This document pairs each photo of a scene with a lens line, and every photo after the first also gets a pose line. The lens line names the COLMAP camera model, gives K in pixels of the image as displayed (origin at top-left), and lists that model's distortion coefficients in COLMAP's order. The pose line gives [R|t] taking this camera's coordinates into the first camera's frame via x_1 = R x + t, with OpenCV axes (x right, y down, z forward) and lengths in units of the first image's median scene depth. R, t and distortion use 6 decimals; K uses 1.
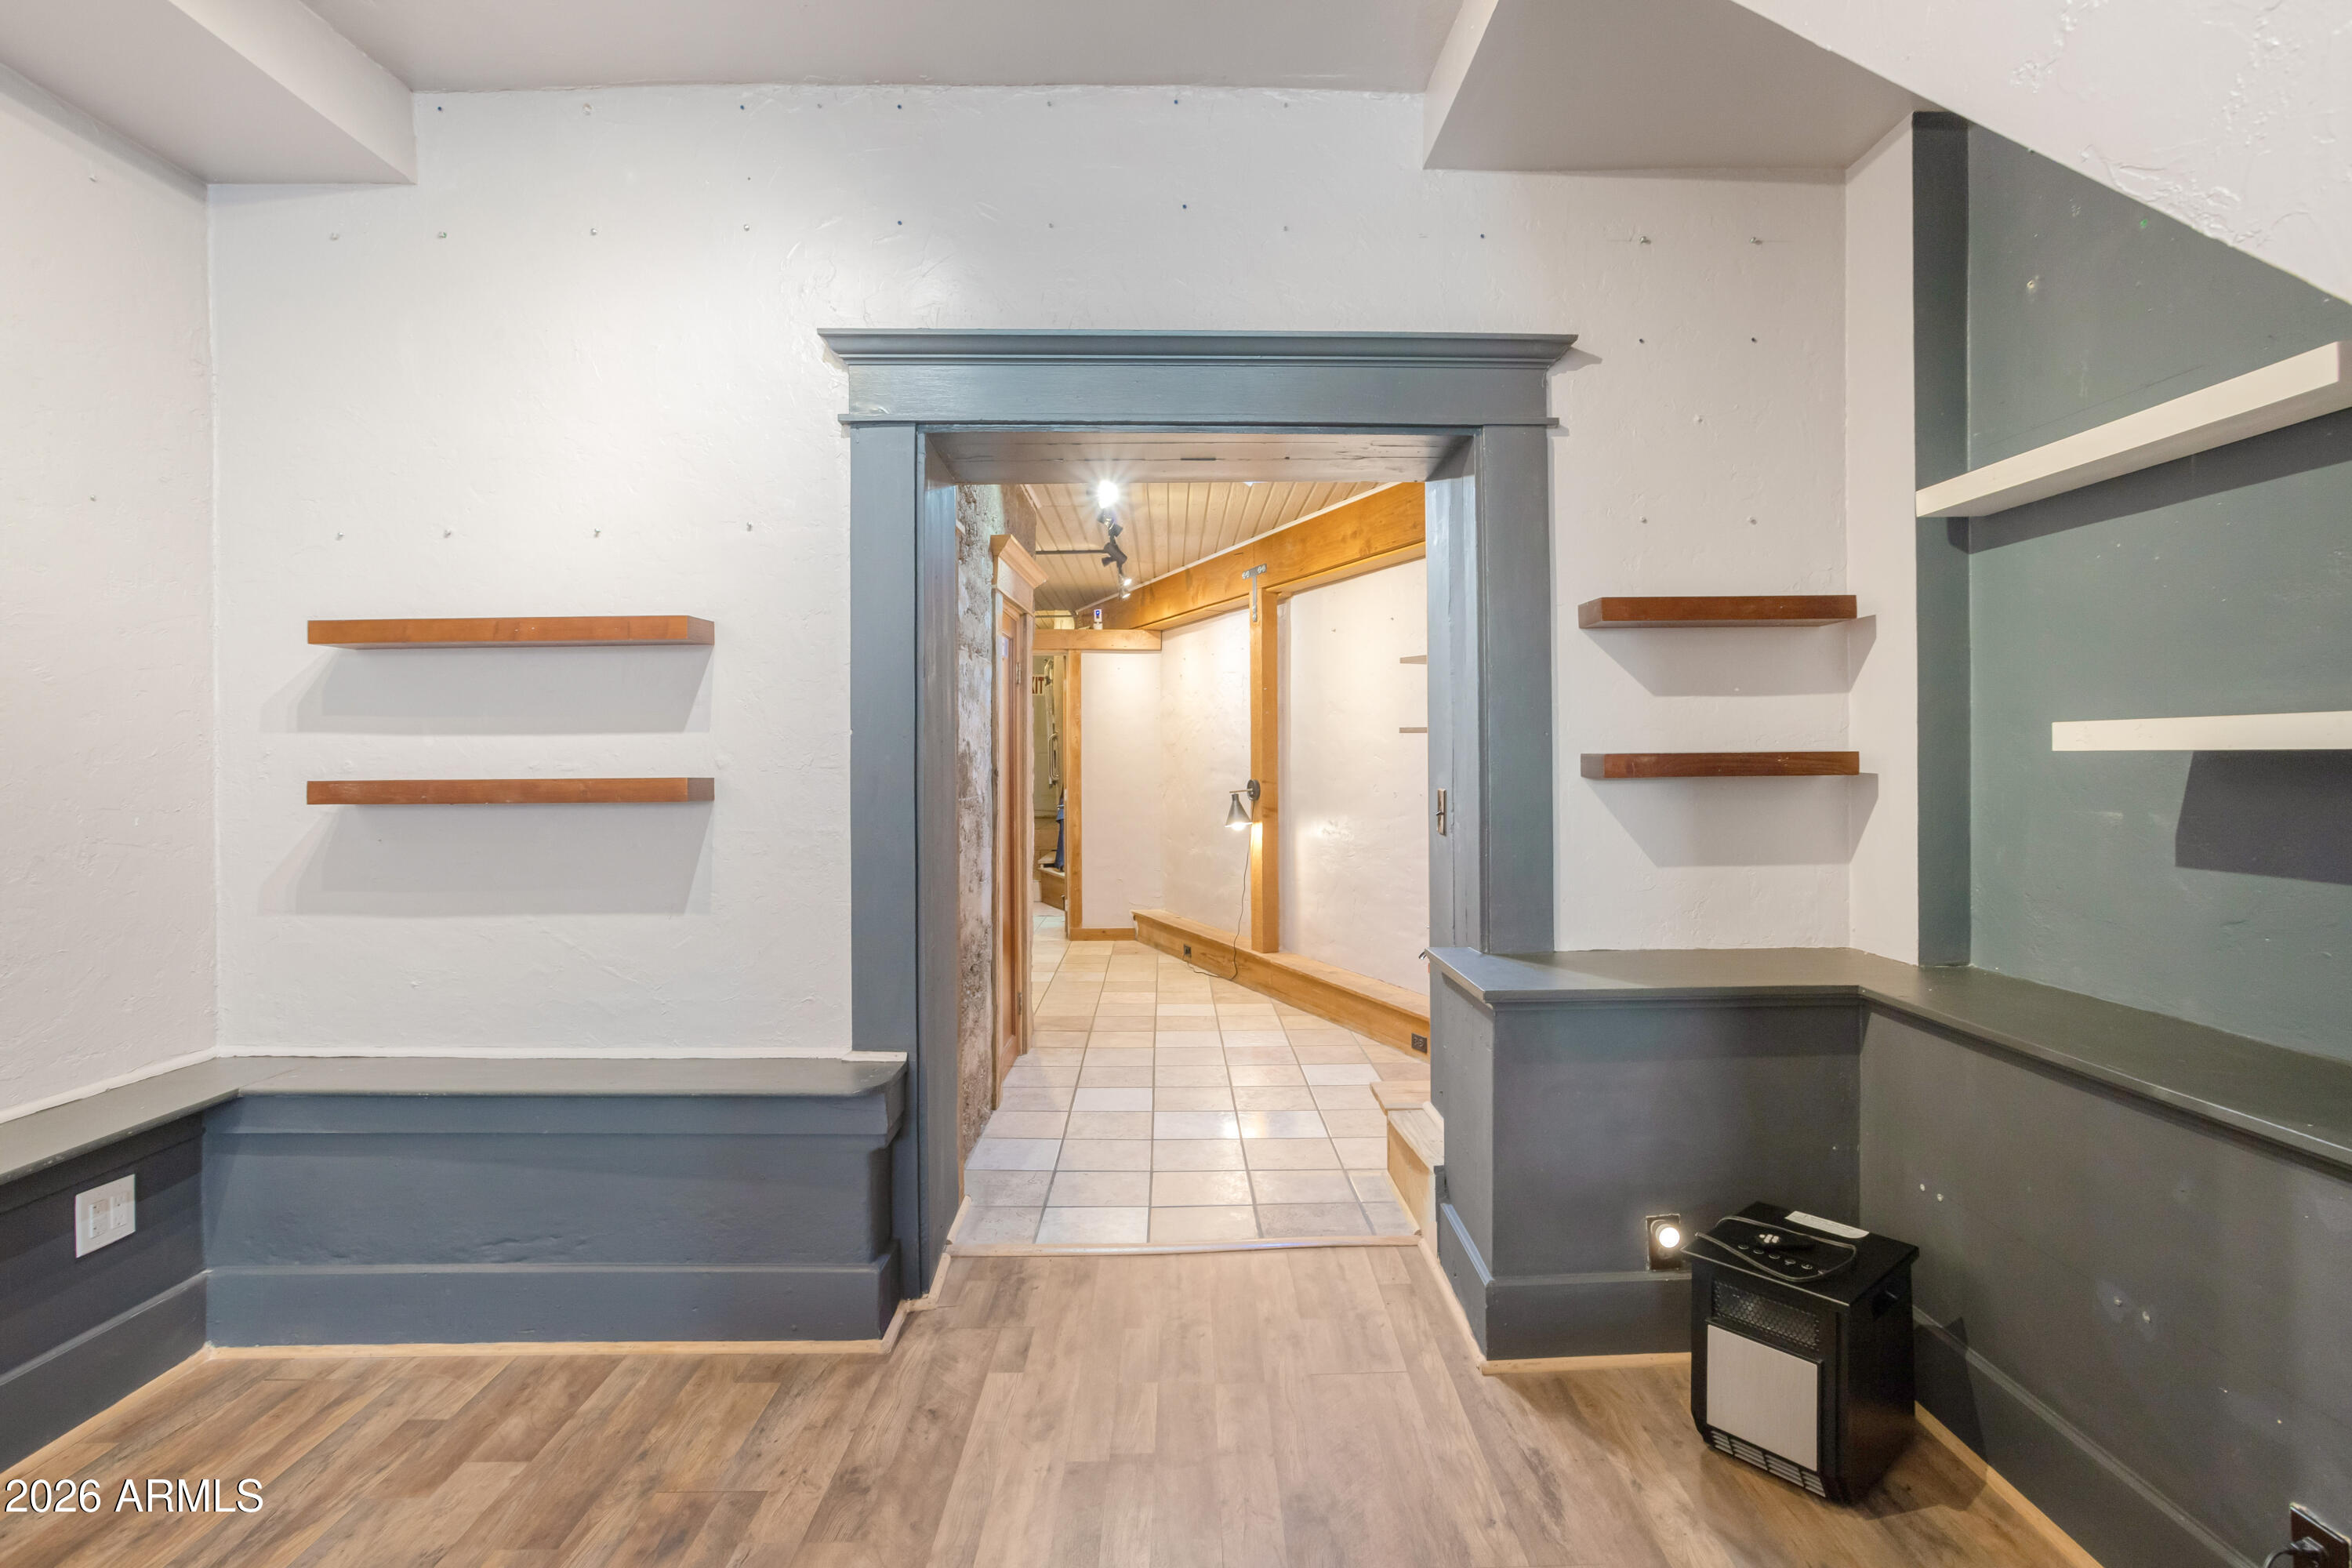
lens RADIAL K [[1169.0, 0, 1174.1], [0, 1169.0, 755.7], [0, 0, 1]] dist [-0.035482, 0.029390]
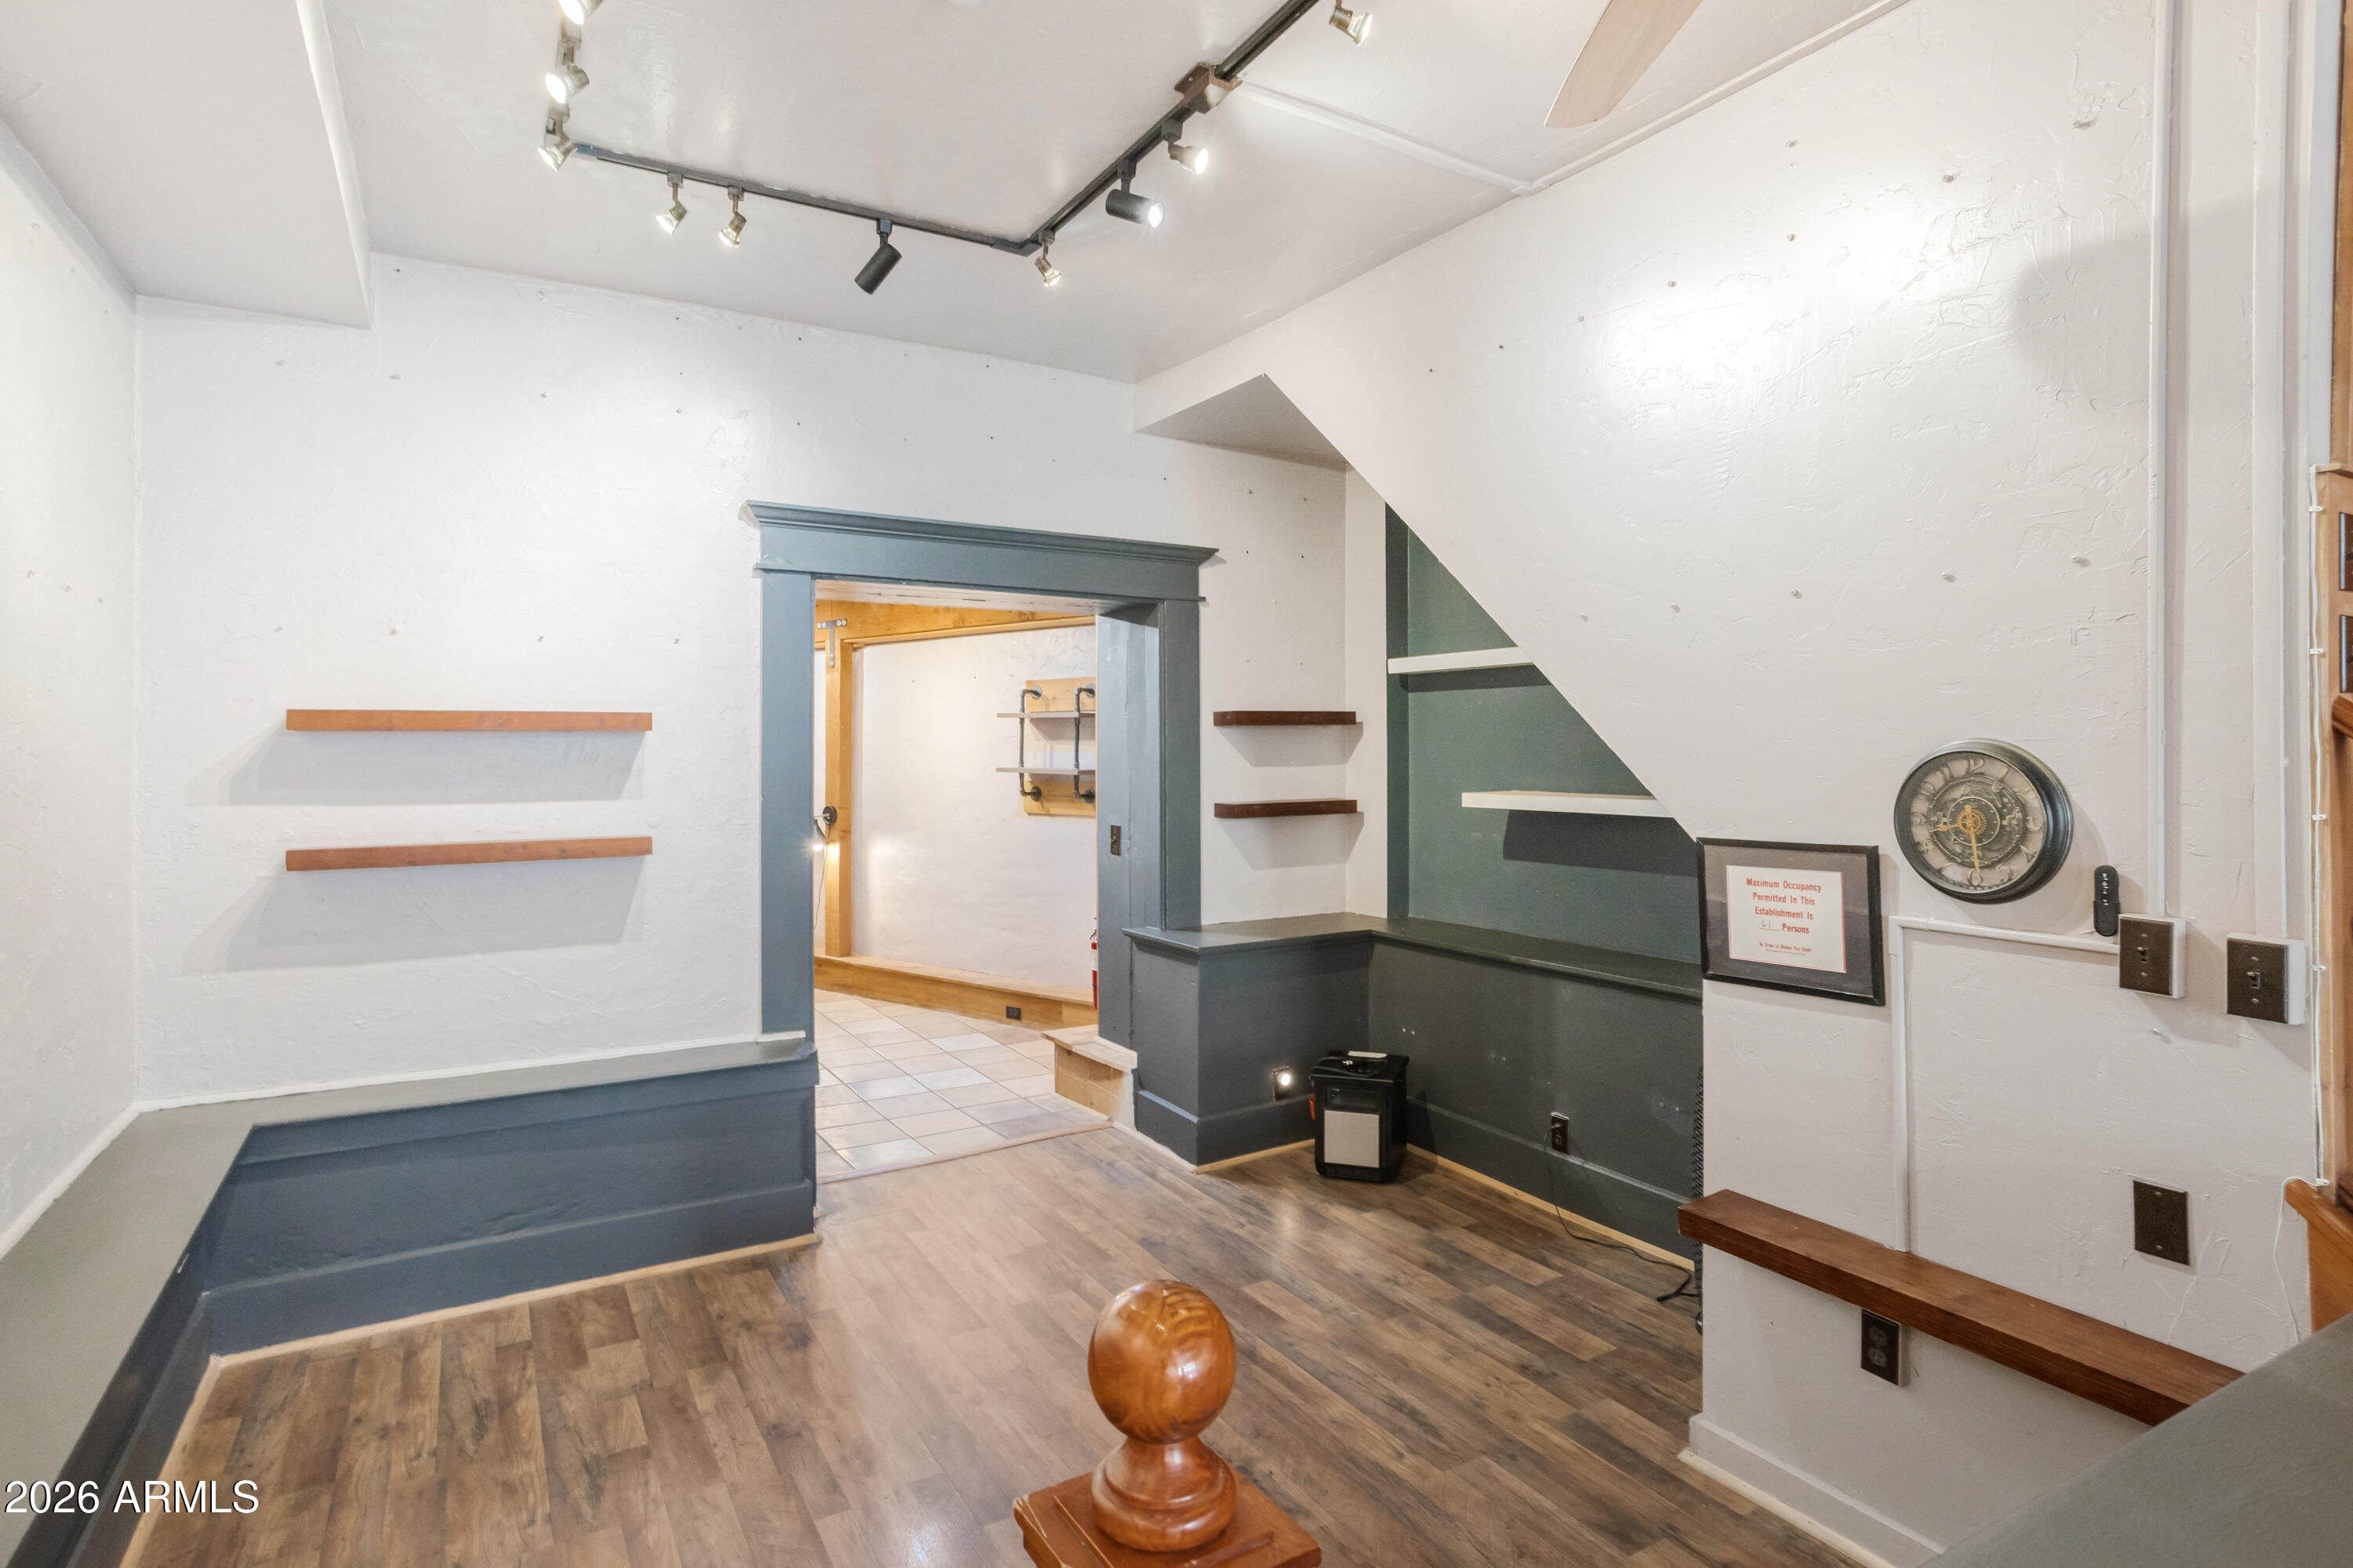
lens RADIAL K [[1210.4, 0, 1174.9], [0, 1210.4, 747.7], [0, 0, 1]] dist [-0.043154, 0.046324]
pose [[0.862168, 0.003597, 0.506610, -0.593844], [-0.000683, 0.999982, -0.005937, -0.073136], [-0.506622, 0.004773, 0.862155, -0.460368]]
